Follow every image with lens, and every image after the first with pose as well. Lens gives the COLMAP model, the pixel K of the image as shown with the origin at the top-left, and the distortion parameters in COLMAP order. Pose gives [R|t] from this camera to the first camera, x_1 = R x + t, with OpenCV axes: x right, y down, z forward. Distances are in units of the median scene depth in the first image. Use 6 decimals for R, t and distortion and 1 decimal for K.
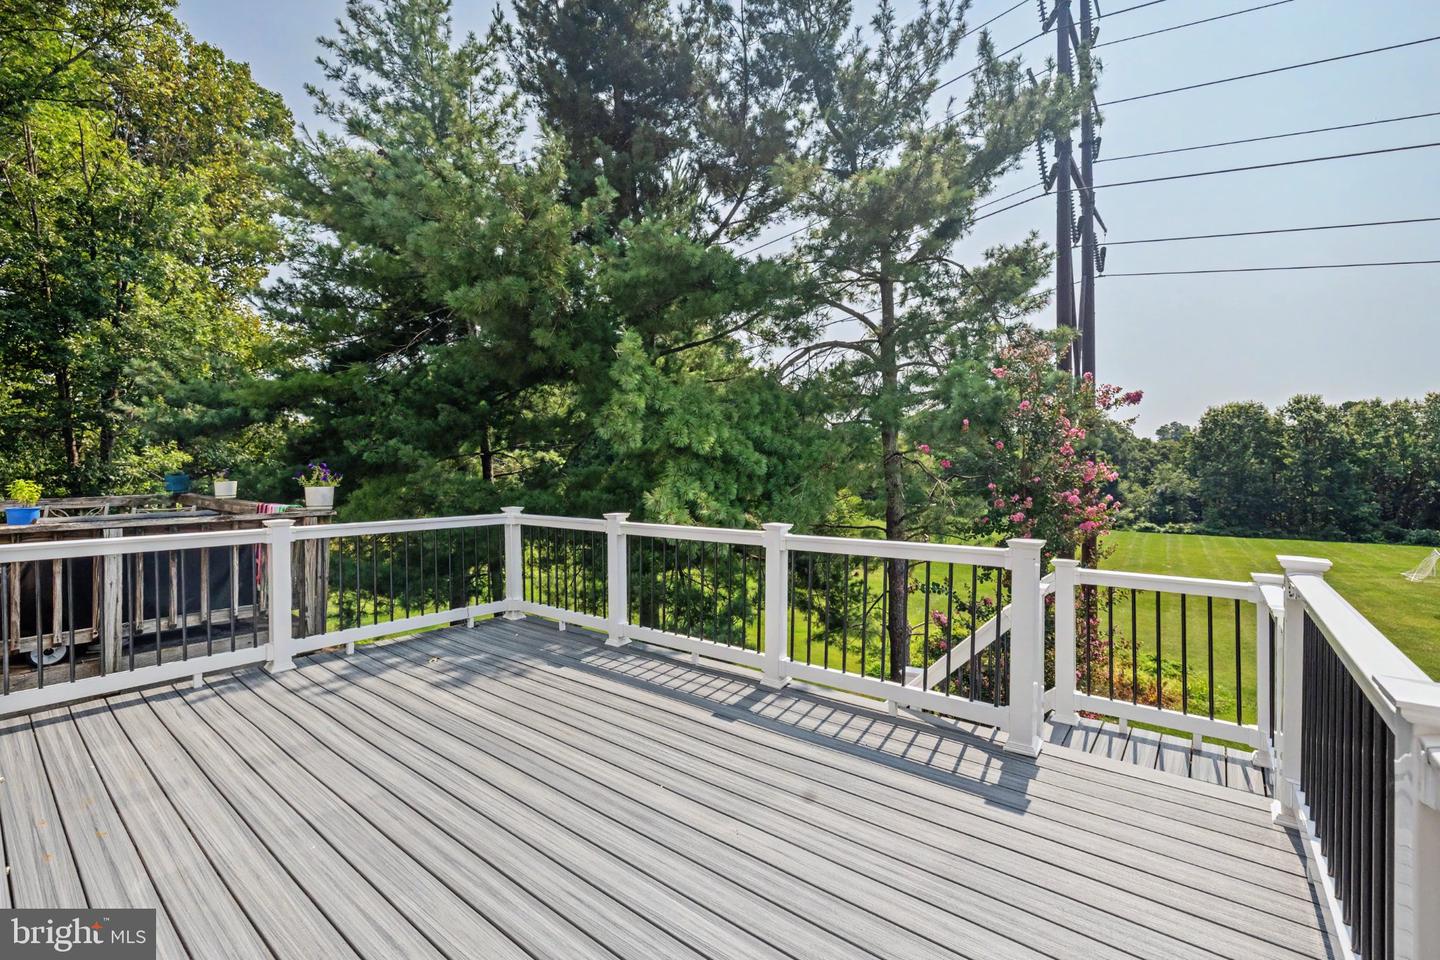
lens RADIAL K [[623.4, 0, 715.3], [0, 623.4, 473.9], [0, 0, 1]] dist [0.003848, 0.000215]
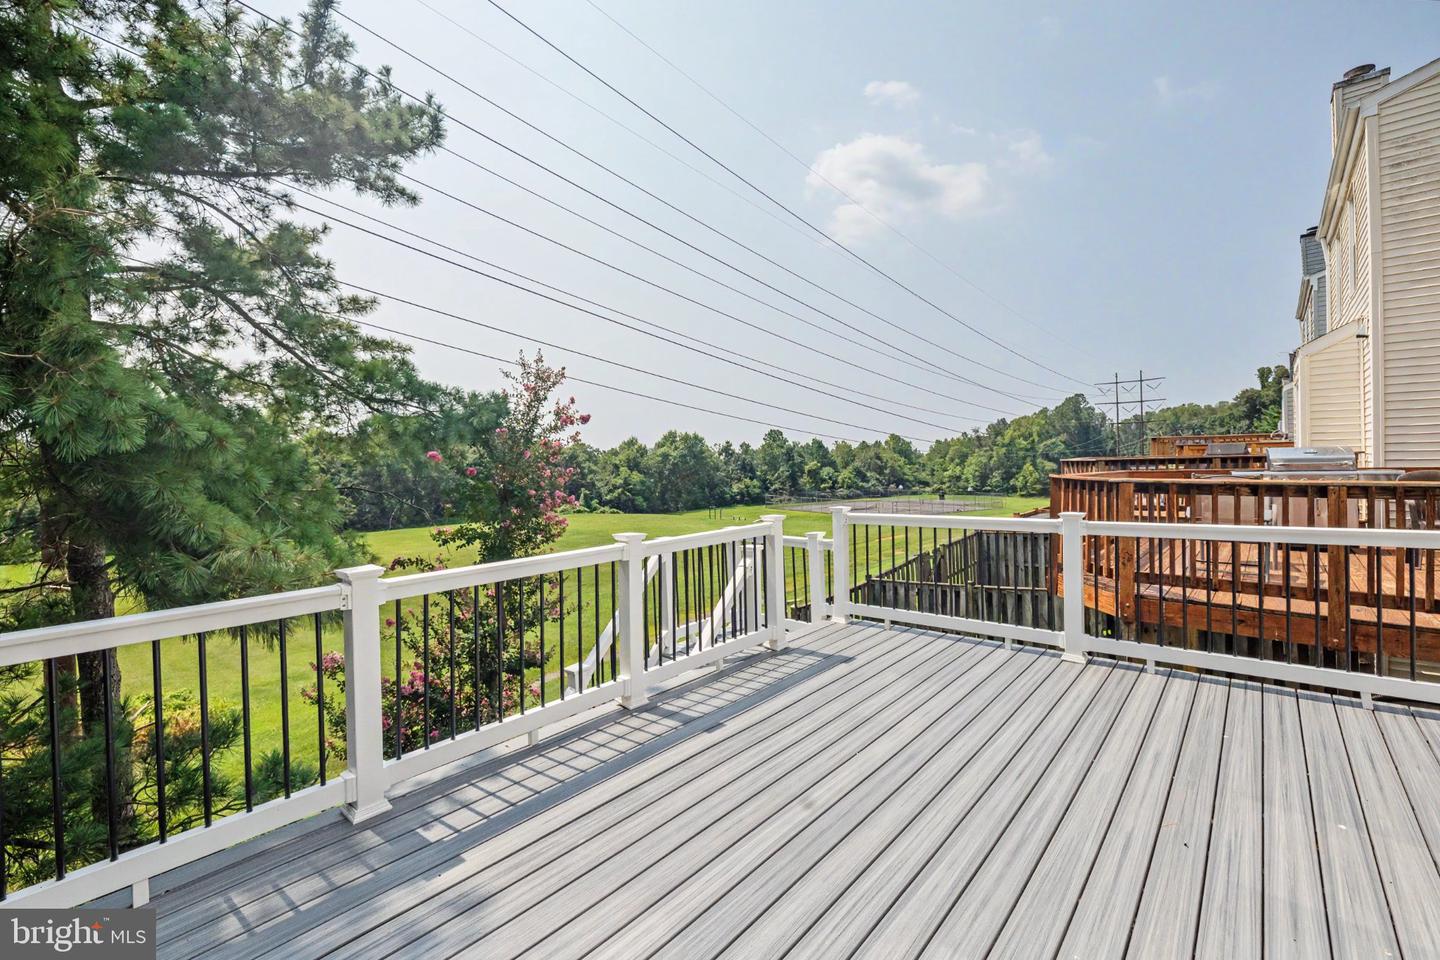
lens RADIAL K [[623.4, 0, 715.3], [0, 623.4, 473.9], [0, 0, 1]] dist [0.003848, 0.000215]
pose [[0.040141, -0.011626, 0.999126, -0.972895], [0.033859, 0.999374, 0.010269, -0.023012], [-0.998620, 0.033418, 0.040509, 0.946420]]
